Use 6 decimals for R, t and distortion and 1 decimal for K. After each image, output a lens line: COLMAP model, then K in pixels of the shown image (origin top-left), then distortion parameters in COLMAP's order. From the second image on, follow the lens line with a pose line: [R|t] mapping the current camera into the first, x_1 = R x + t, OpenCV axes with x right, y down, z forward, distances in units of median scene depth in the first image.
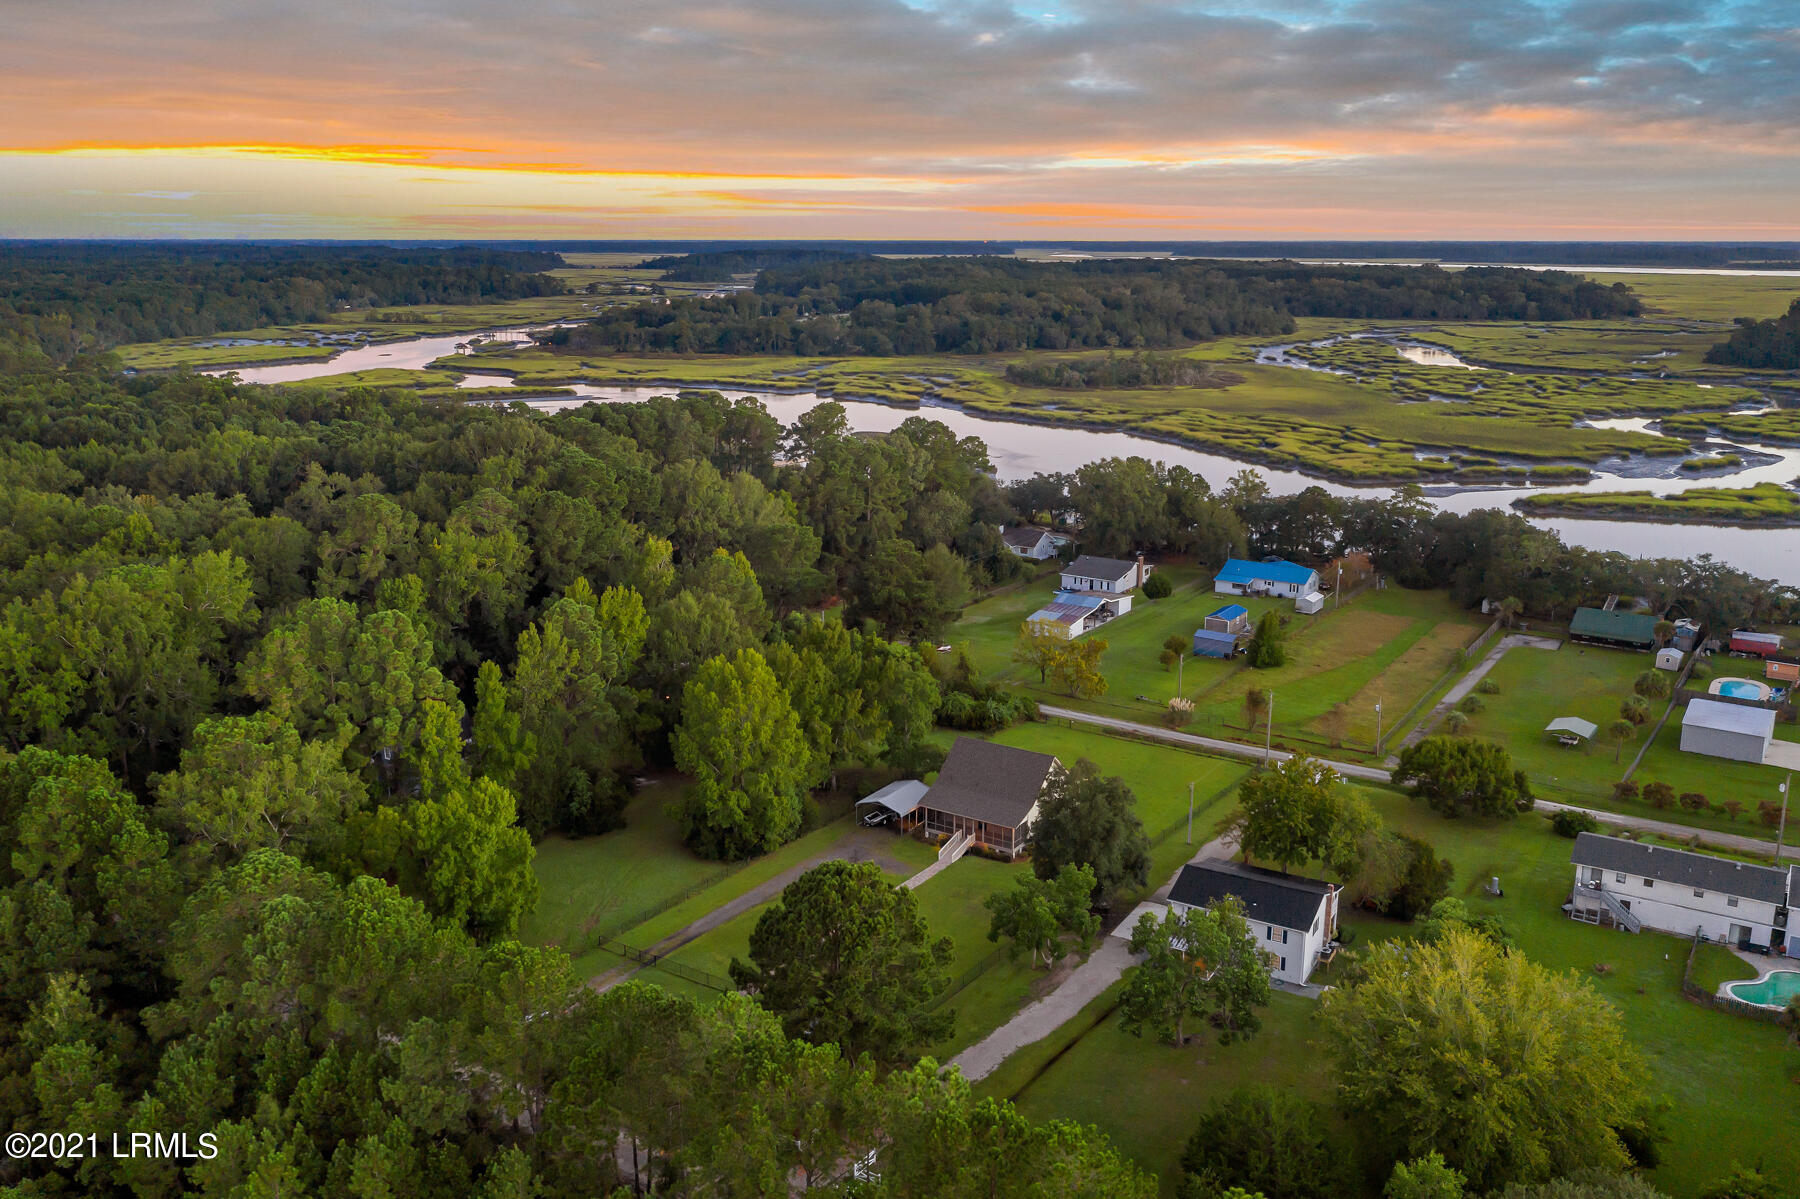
lens RADIAL K [[1469.1, 0, 900.0], [0, 1469.1, 599.5], [0, 0, 1]] dist [-0.005666, 0.007614]
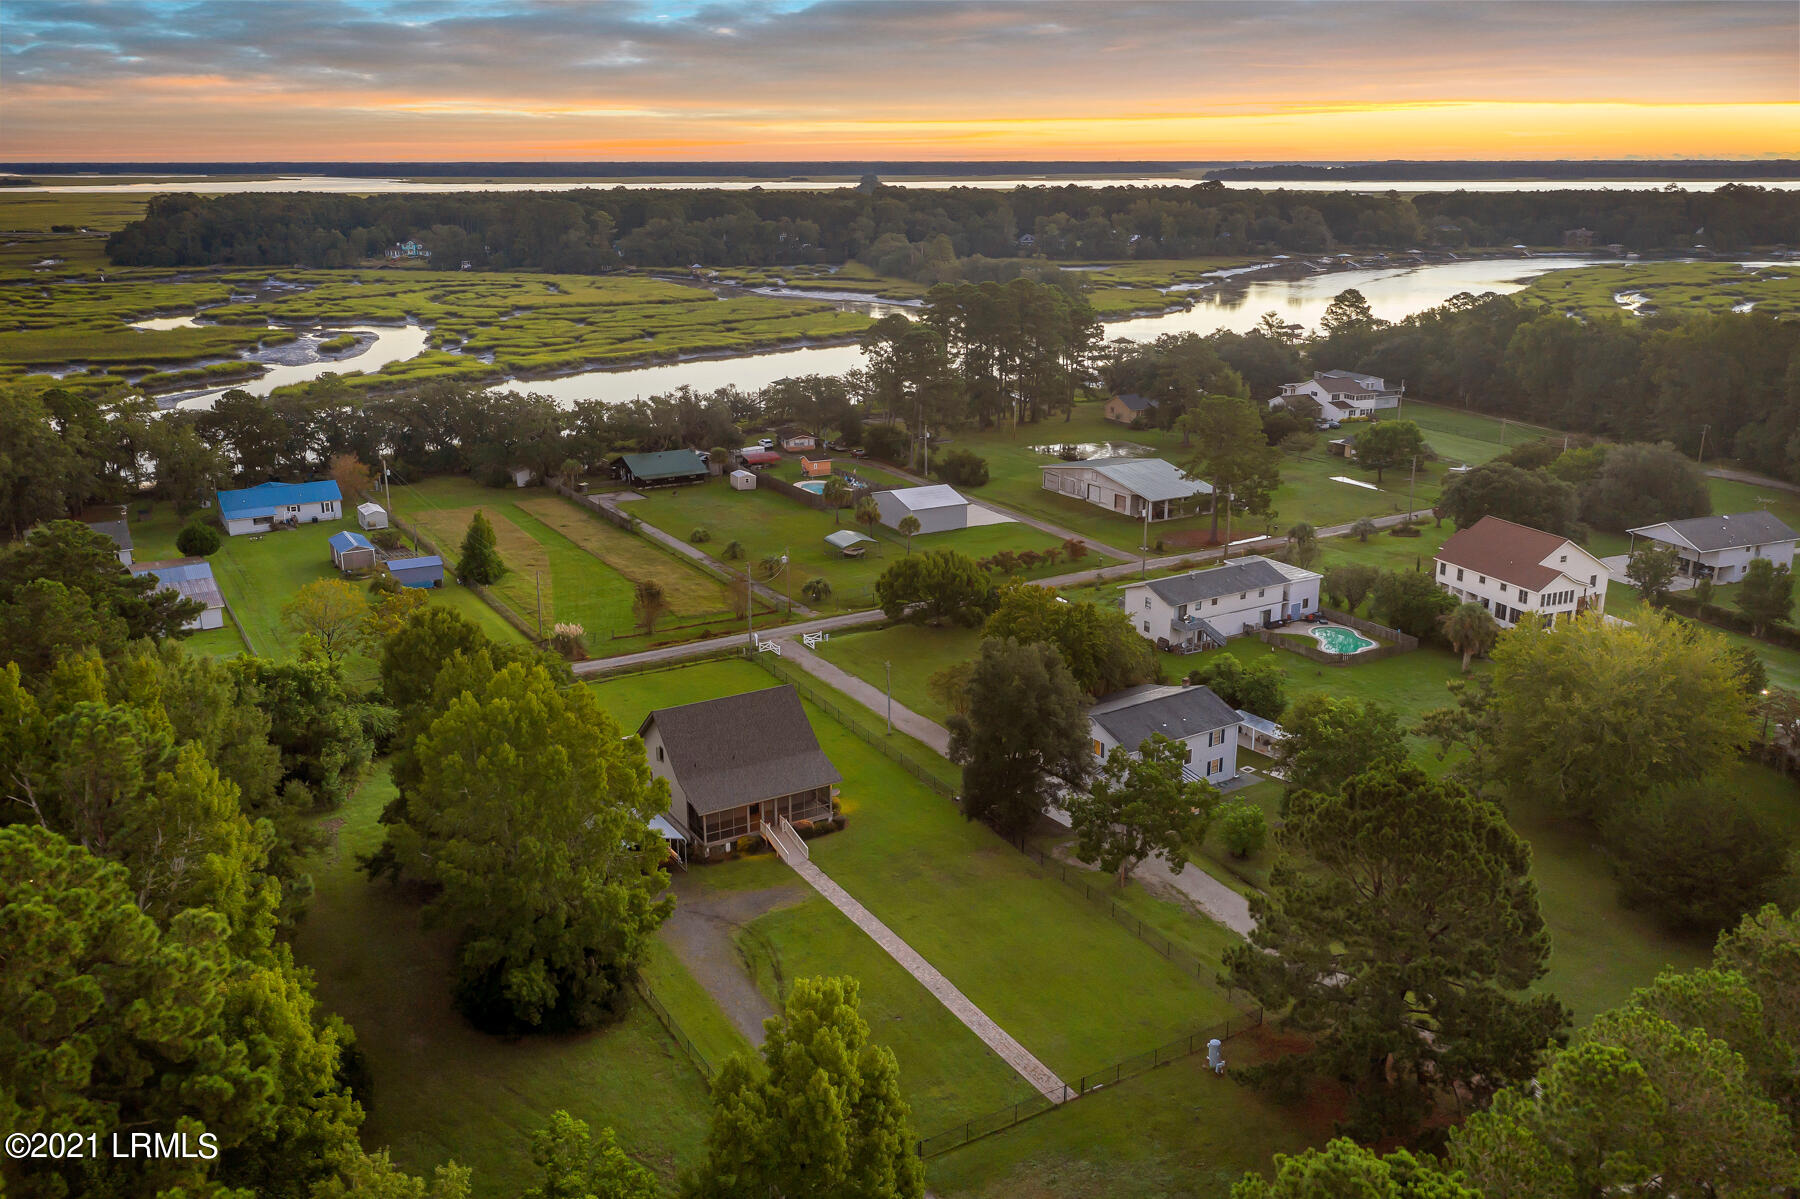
lens RADIAL K [[1469.1, 0, 900.0], [0, 1469.1, 599.5], [0, 0, 1]] dist [-0.005666, 0.007614]
pose [[0.440179, -0.259402, 0.859624, -0.376261], [0.216590, 0.959766, 0.178714, -0.043674], [-0.871396, 0.107520, 0.478652, 0.421555]]
